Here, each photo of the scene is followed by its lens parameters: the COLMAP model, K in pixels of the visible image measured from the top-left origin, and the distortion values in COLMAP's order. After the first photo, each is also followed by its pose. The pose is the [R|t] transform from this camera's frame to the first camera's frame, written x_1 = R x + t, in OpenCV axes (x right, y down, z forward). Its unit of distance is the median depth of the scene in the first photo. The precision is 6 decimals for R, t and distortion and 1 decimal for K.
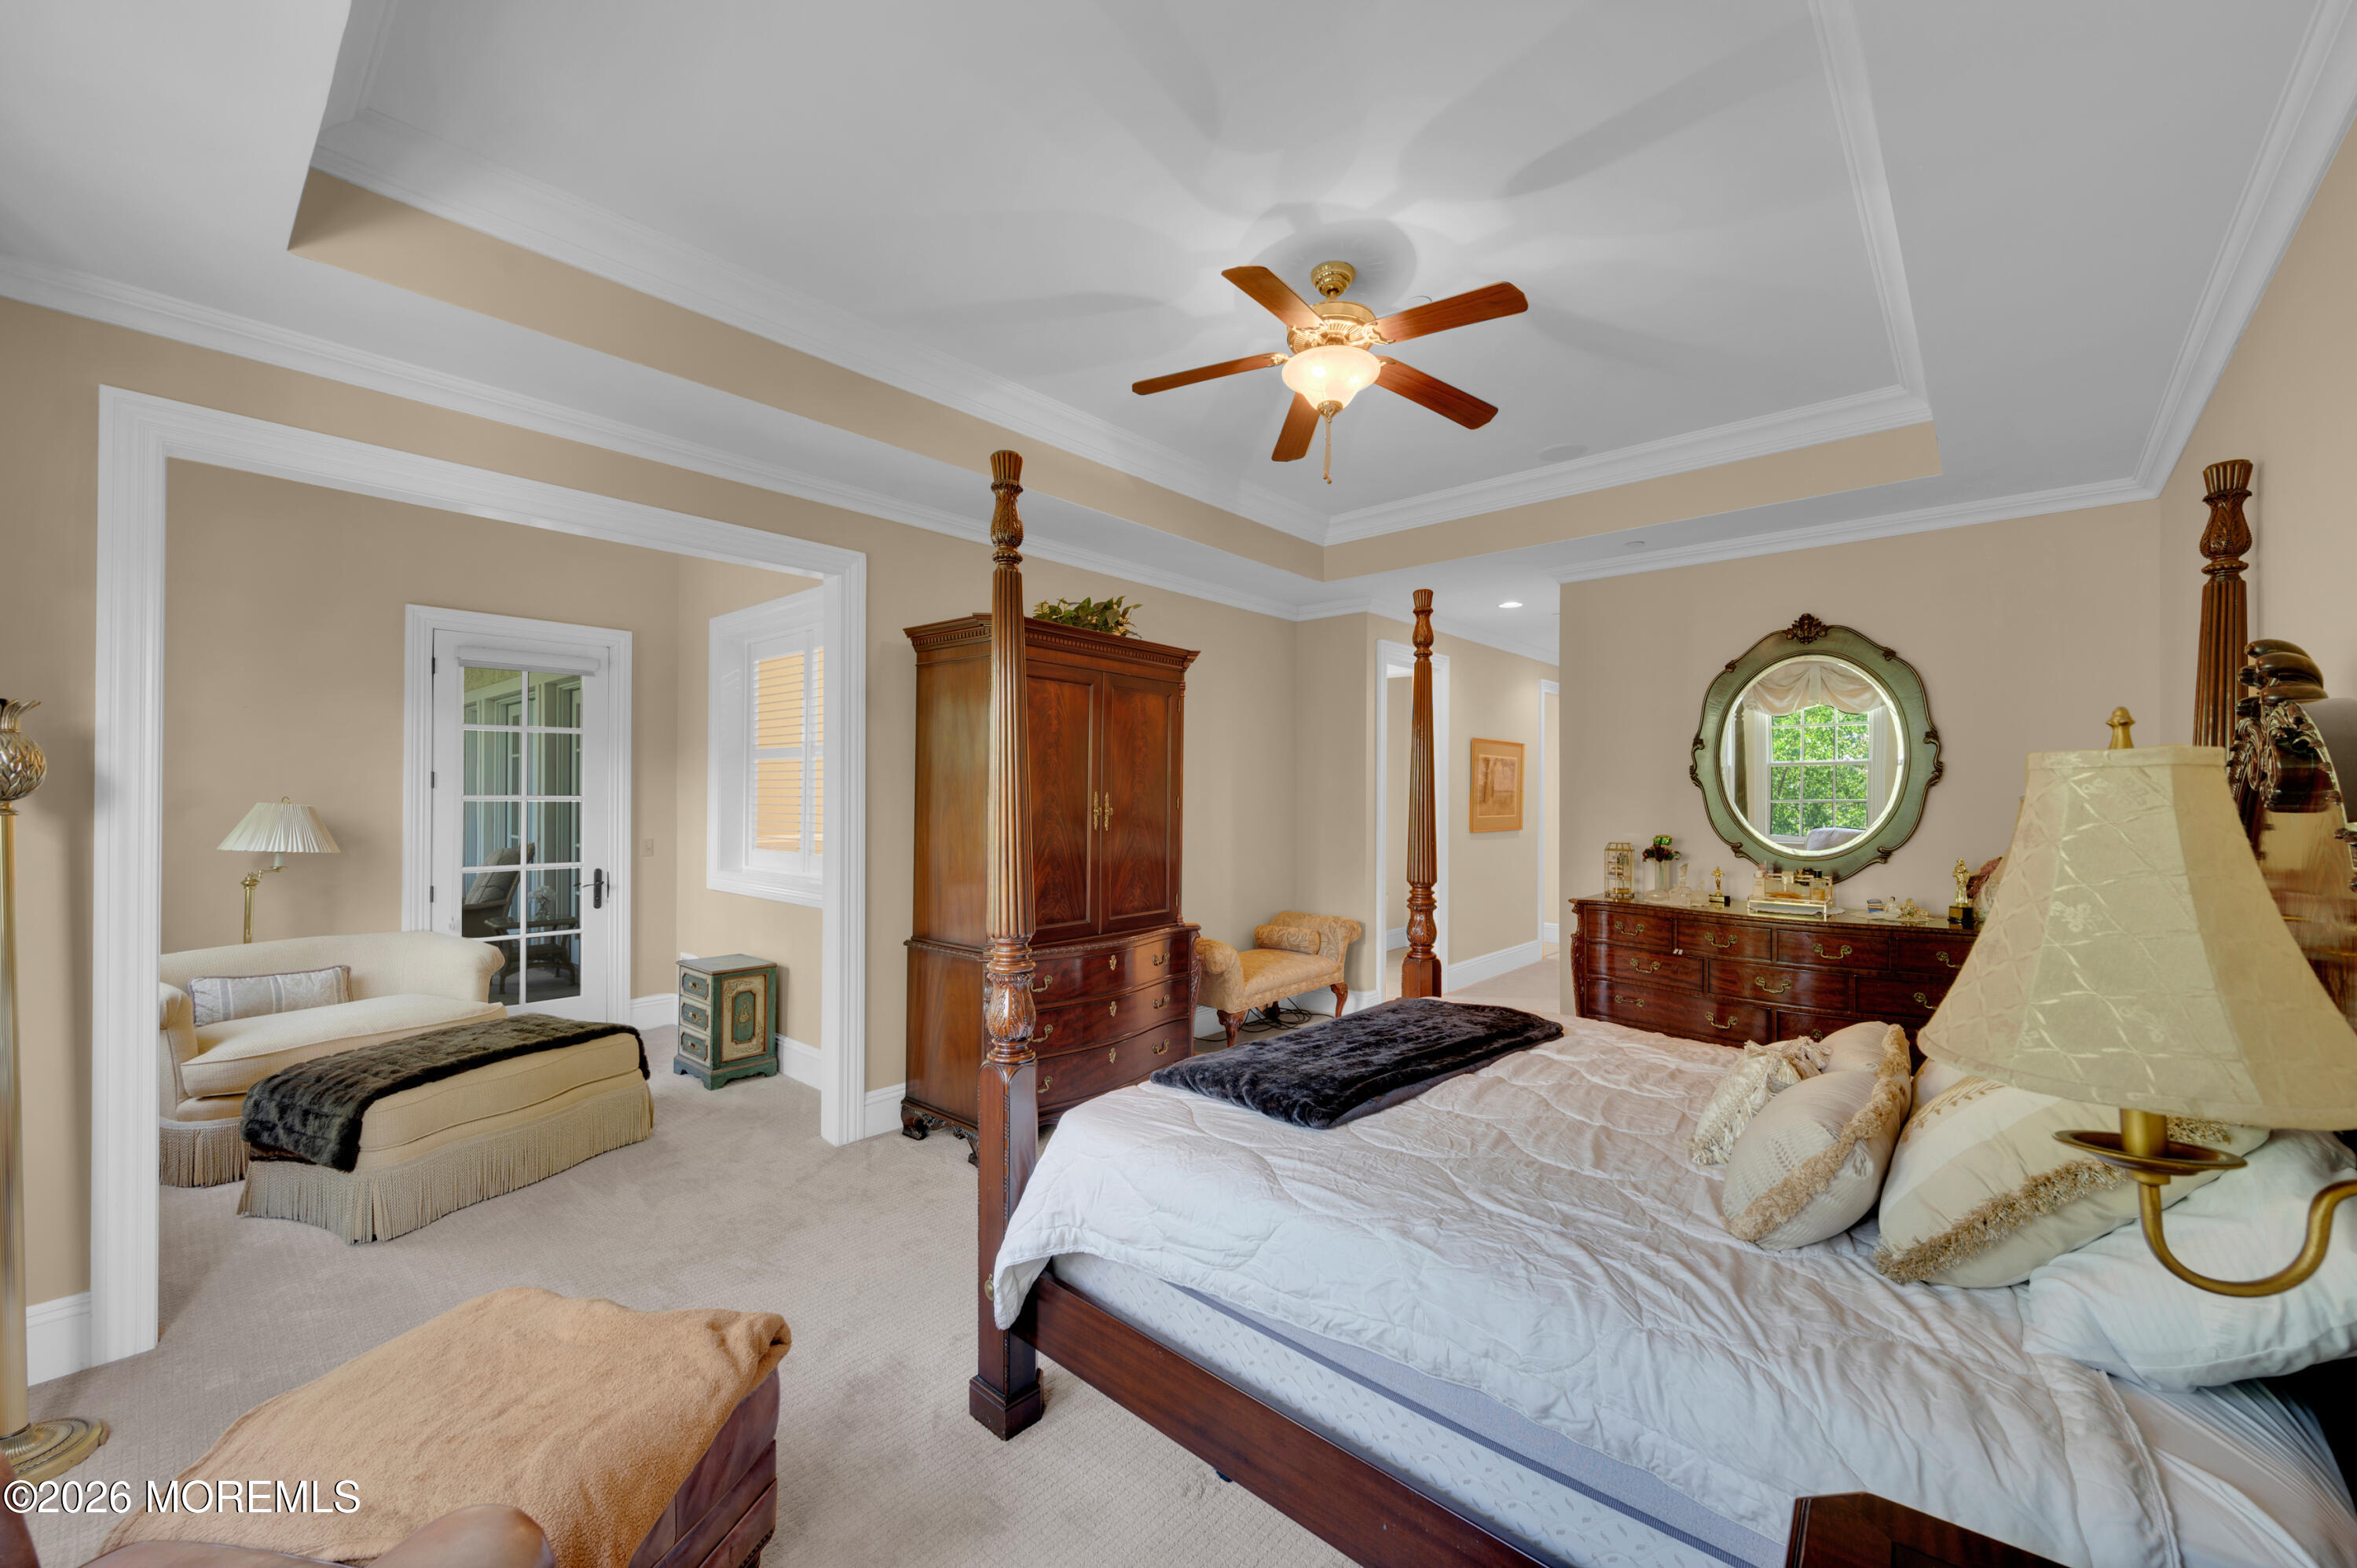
lens RADIAL K [[932.3, 0, 1184.5], [0, 932.3, 793.8], [0, 0, 1]] dist [0.000975, -0.000058]
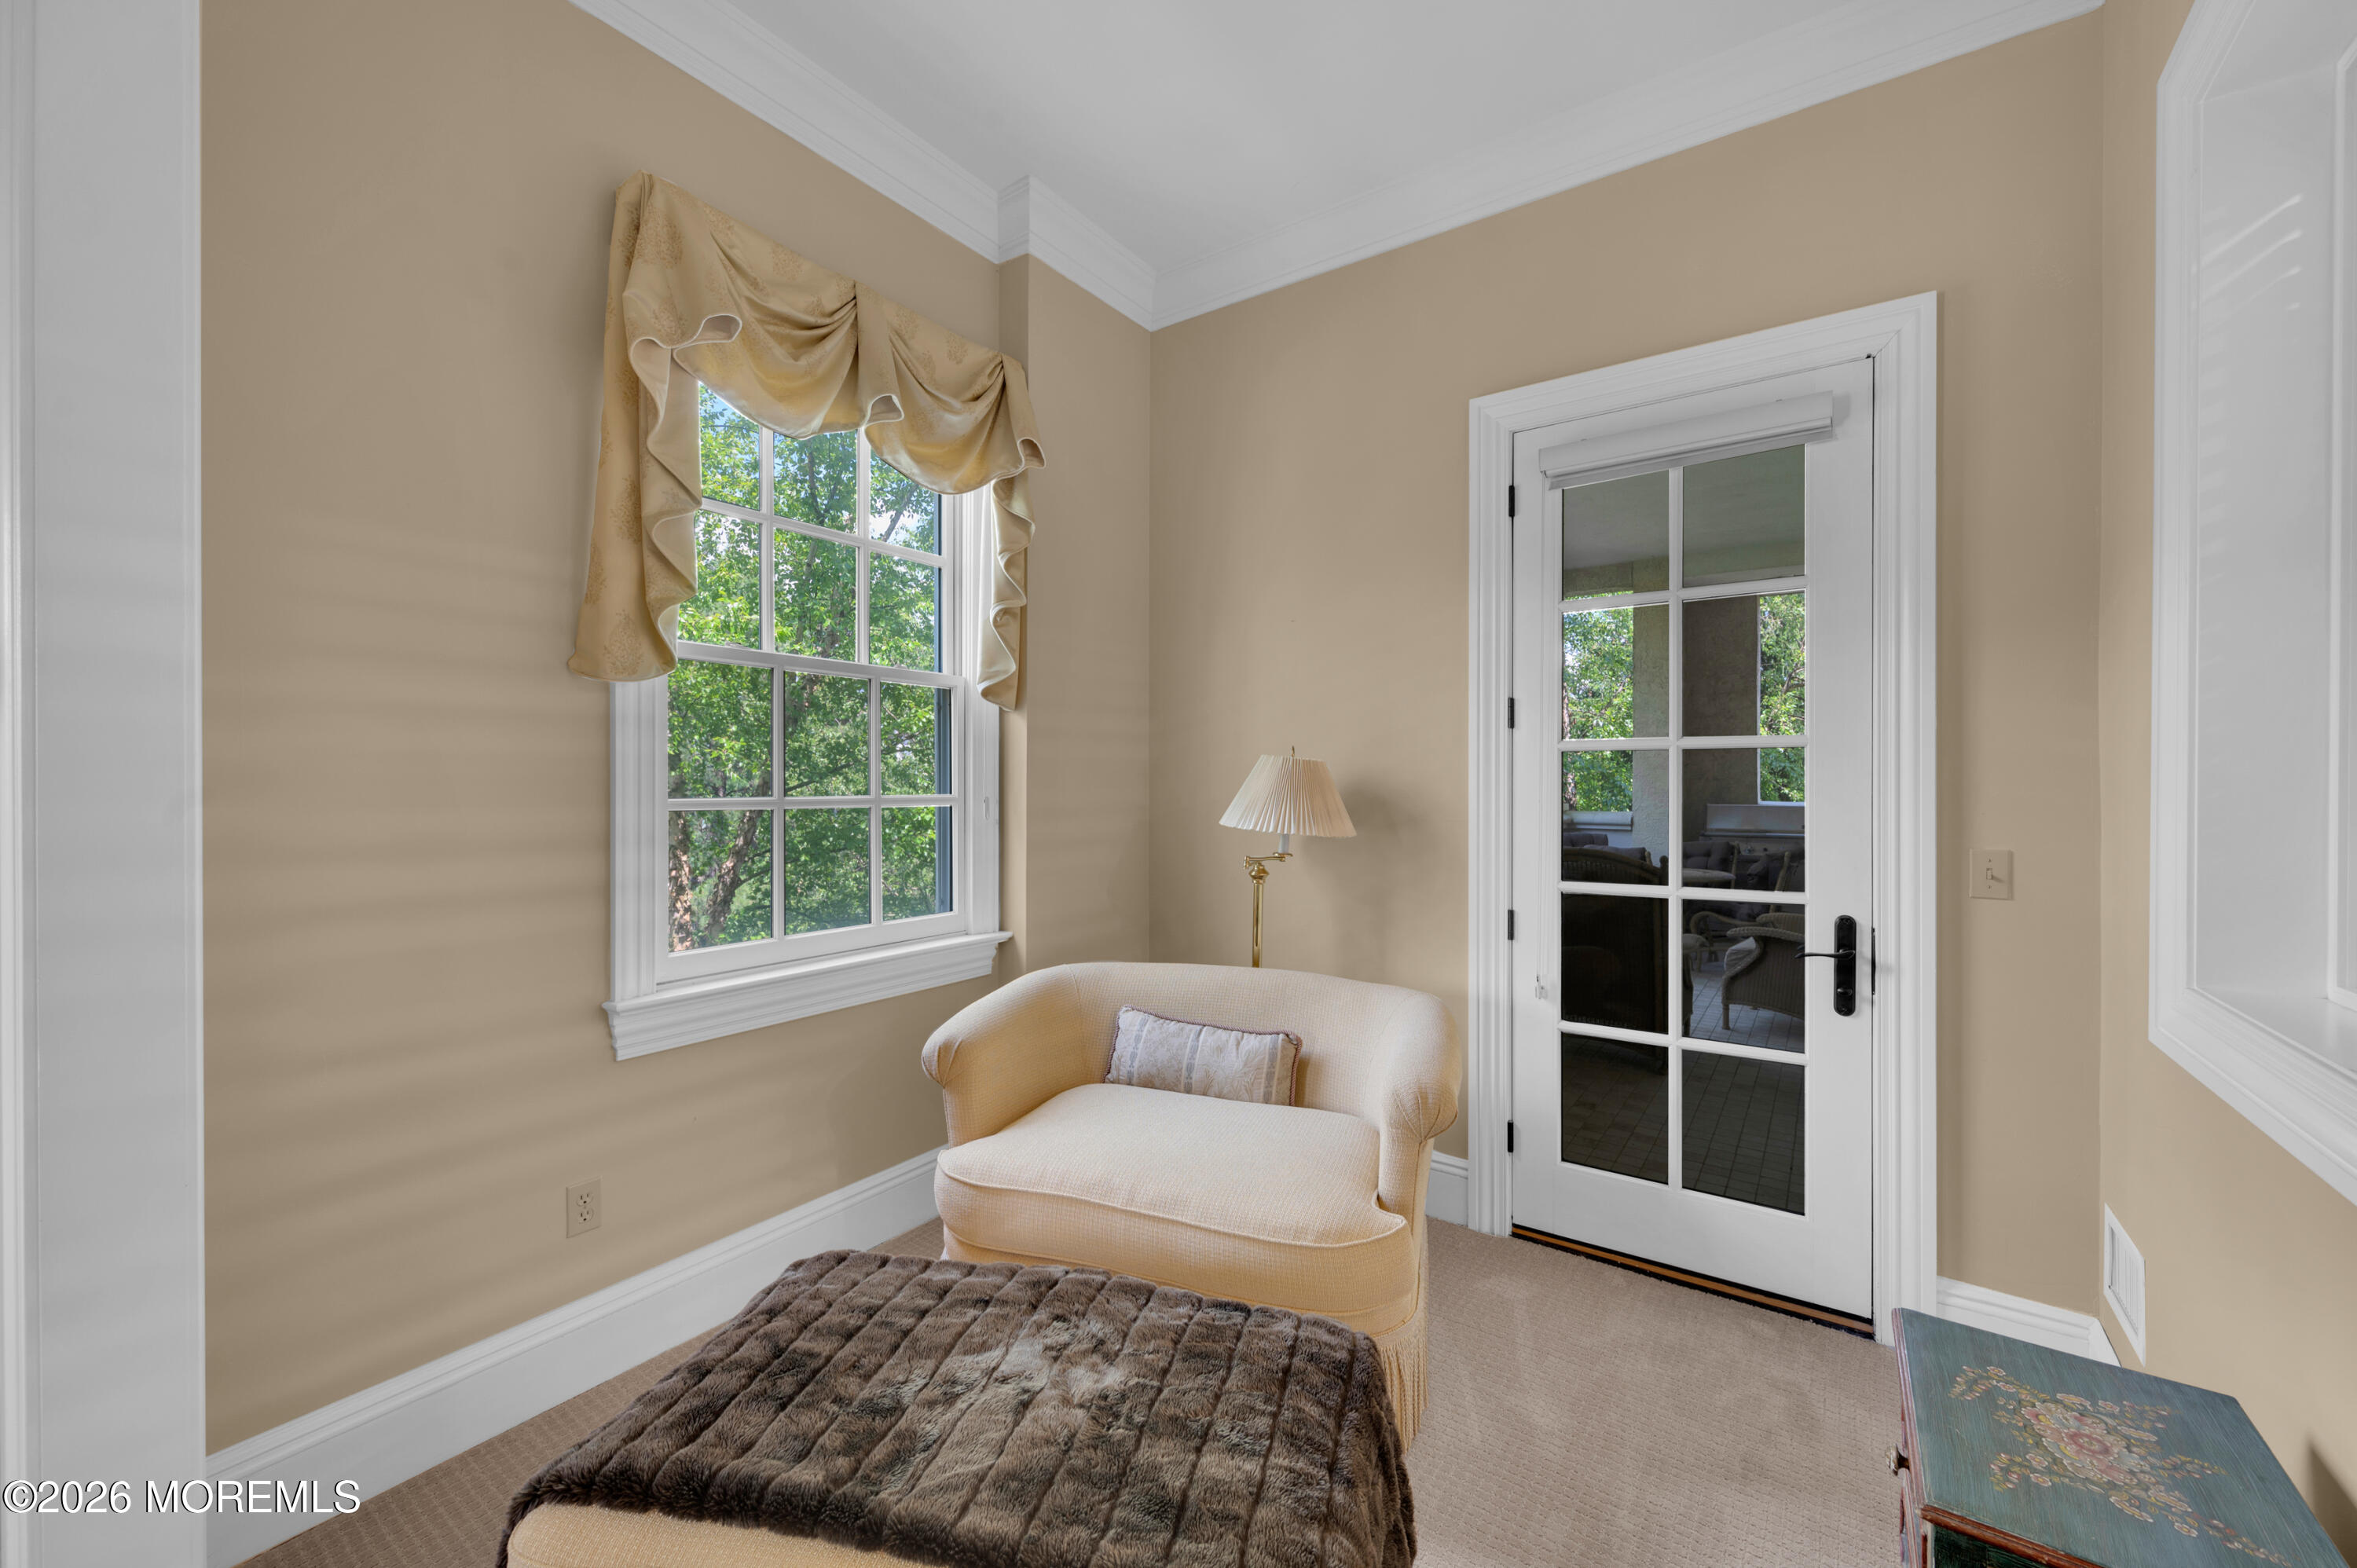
lens RADIAL K [[932.3, 0, 1186.0], [0, 932.3, 790.0], [0, 0, 1]] dist [0.000975, -0.000058]
pose [[0.118688, -0.000612, -0.992931, -0.267815], [0.000168, 1.000000, -0.000596, 0.026650], [0.992932, -0.000097, 0.118688, 0.678183]]
